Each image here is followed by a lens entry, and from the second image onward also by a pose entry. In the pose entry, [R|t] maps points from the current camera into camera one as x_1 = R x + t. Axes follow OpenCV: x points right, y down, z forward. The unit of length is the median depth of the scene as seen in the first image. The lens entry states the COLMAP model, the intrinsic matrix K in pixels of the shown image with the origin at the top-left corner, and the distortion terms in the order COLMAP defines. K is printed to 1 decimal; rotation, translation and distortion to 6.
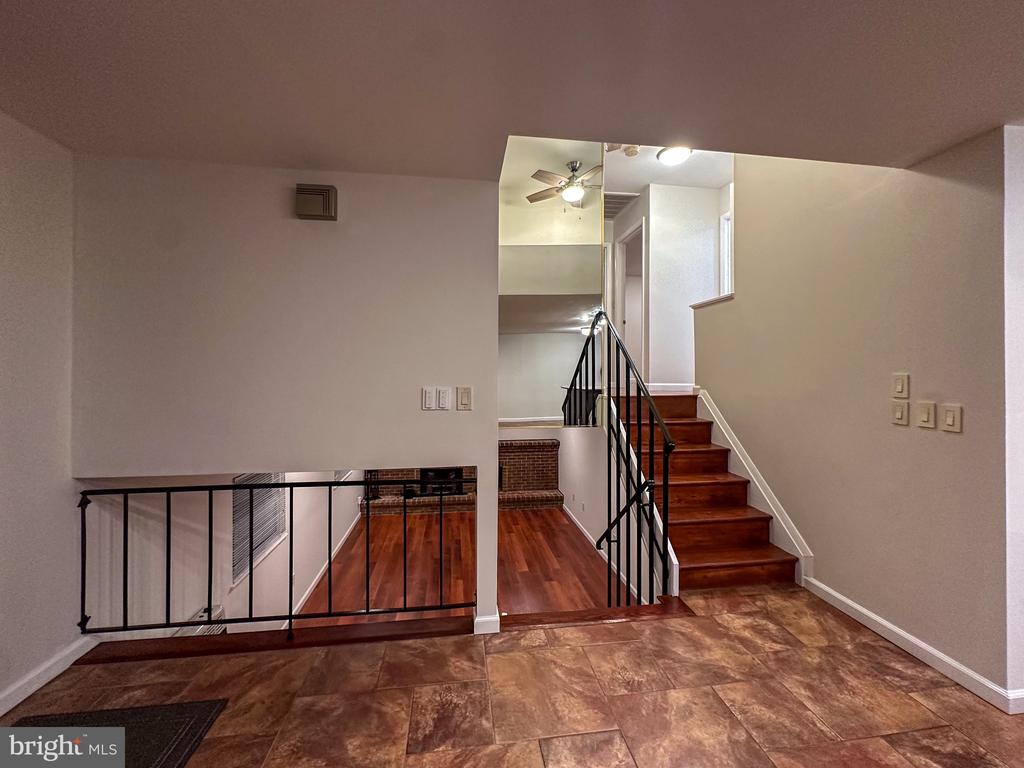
lens RADIAL K [[413.2, 0, 508.8], [0, 413.2, 372.3], [0, 0, 1]] dist [-0.001572, -0.000105]
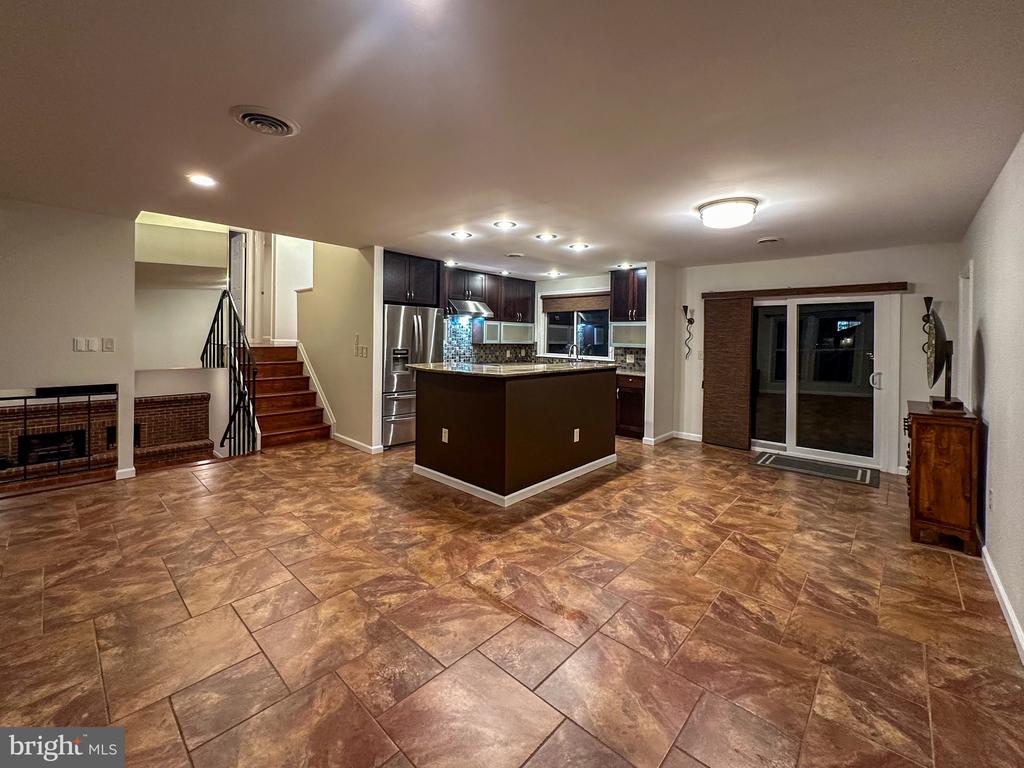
lens RADIAL K [[427.0, 0, 508.1], [0, 427.0, 344.7], [0, 0, 1]] dist [-0.001343, 0.000114]
pose [[0.769620, 0.001563, 0.638501, 0.039996], [-0.020228, 0.999555, 0.021935, -0.009080], [-0.638182, -0.029797, 0.769308, -1.373424]]
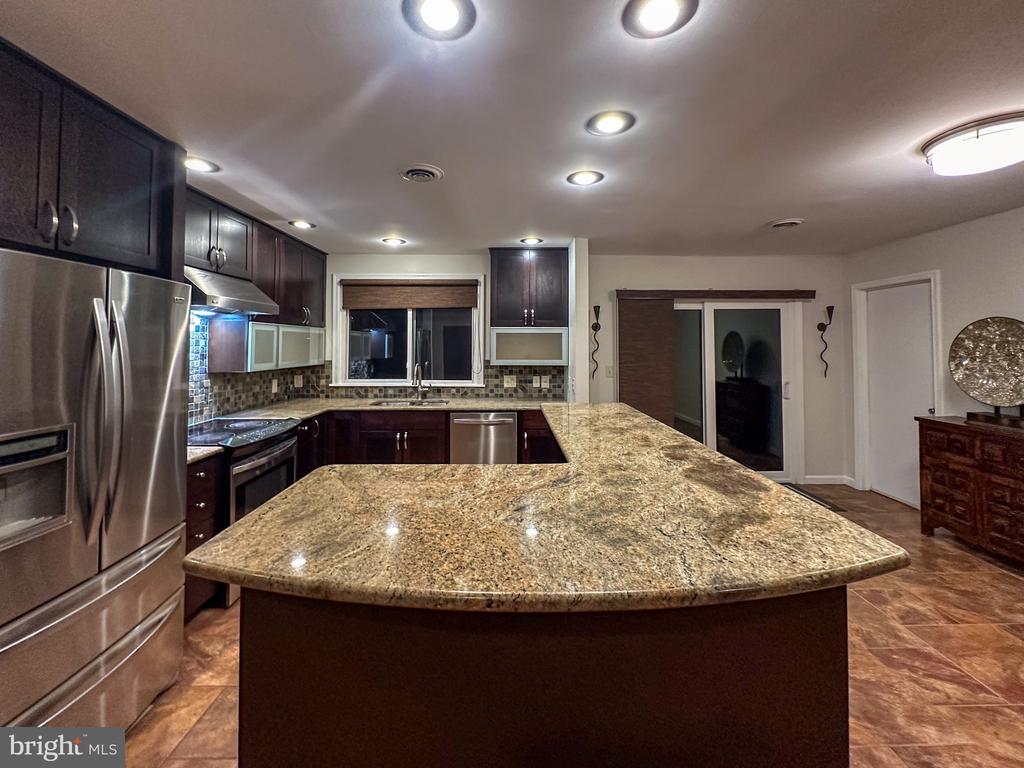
lens RADIAL K [[429.9, 0, 520.6], [0, 429.9, 332.8], [0, 0, 1]] dist [-0.001609, -0.000100]
pose [[0.108739, 0.025670, 0.993739, 0.581746], [-0.002973, 0.999670, -0.025498, -0.041207], [-0.994066, -0.000182, 0.108780, 0.091190]]
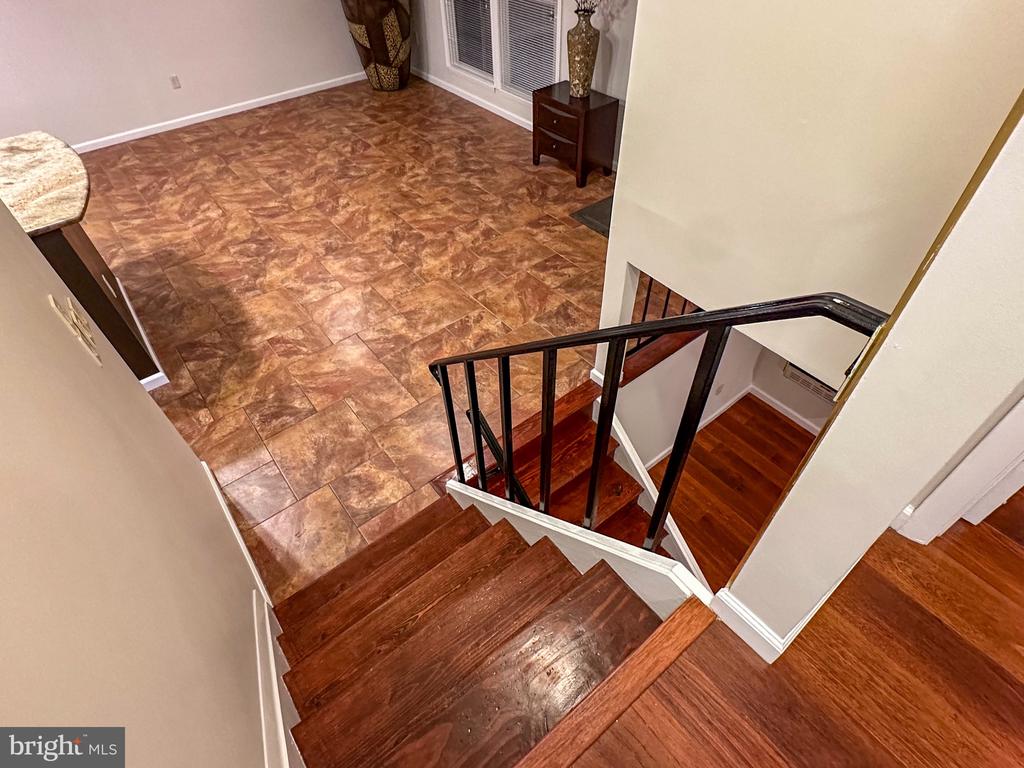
lens RADIAL K [[543.1, 0, 512.0], [0, 543.1, 384.0], [0, 0, 1]] dist [0.001534, -0.000529]
pose [[-0.862347, 0.382746, -0.331456, 0.636116], [0.027851, 0.689507, 0.723743, -0.419372], [0.505551, 0.614886, -0.605254, 1.745096]]
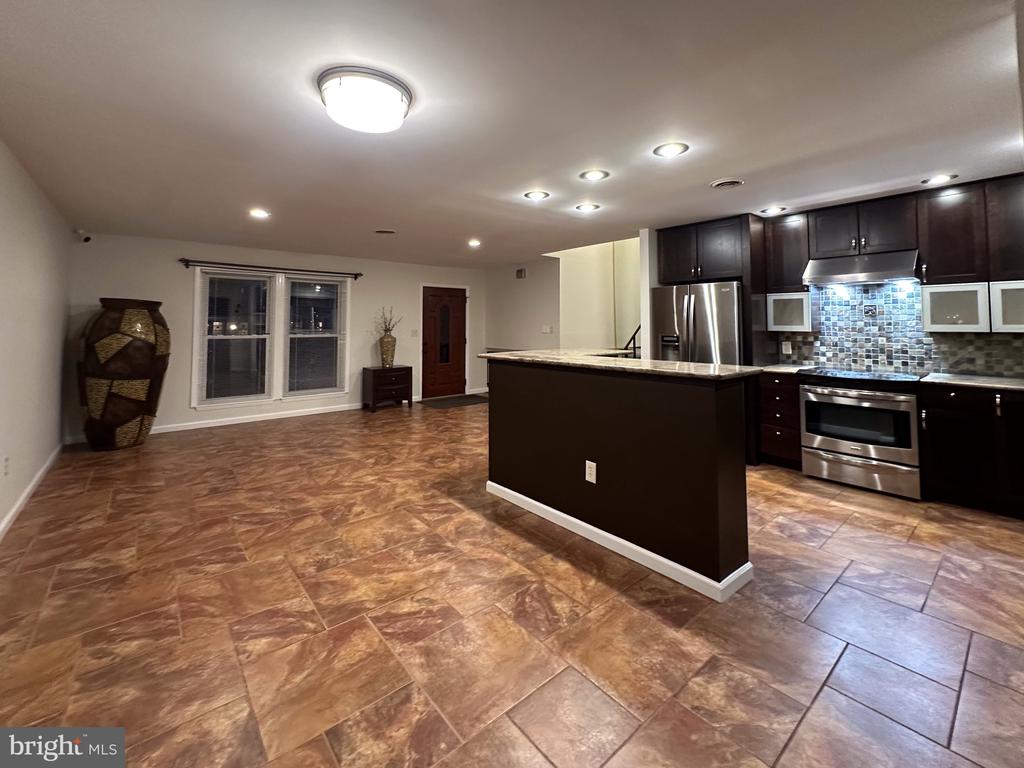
lens RADIAL K [[434.3, 0, 515.1], [0, 434.3, 305.5], [0, 0, 1]] dist [0.001949, -0.000438]
pose [[0.536877, -0.039504, -0.842735, 2.430369], [0.005386, 0.999043, -0.043400, 0.020686], [0.843644, 0.018762, 0.536576, -0.949395]]
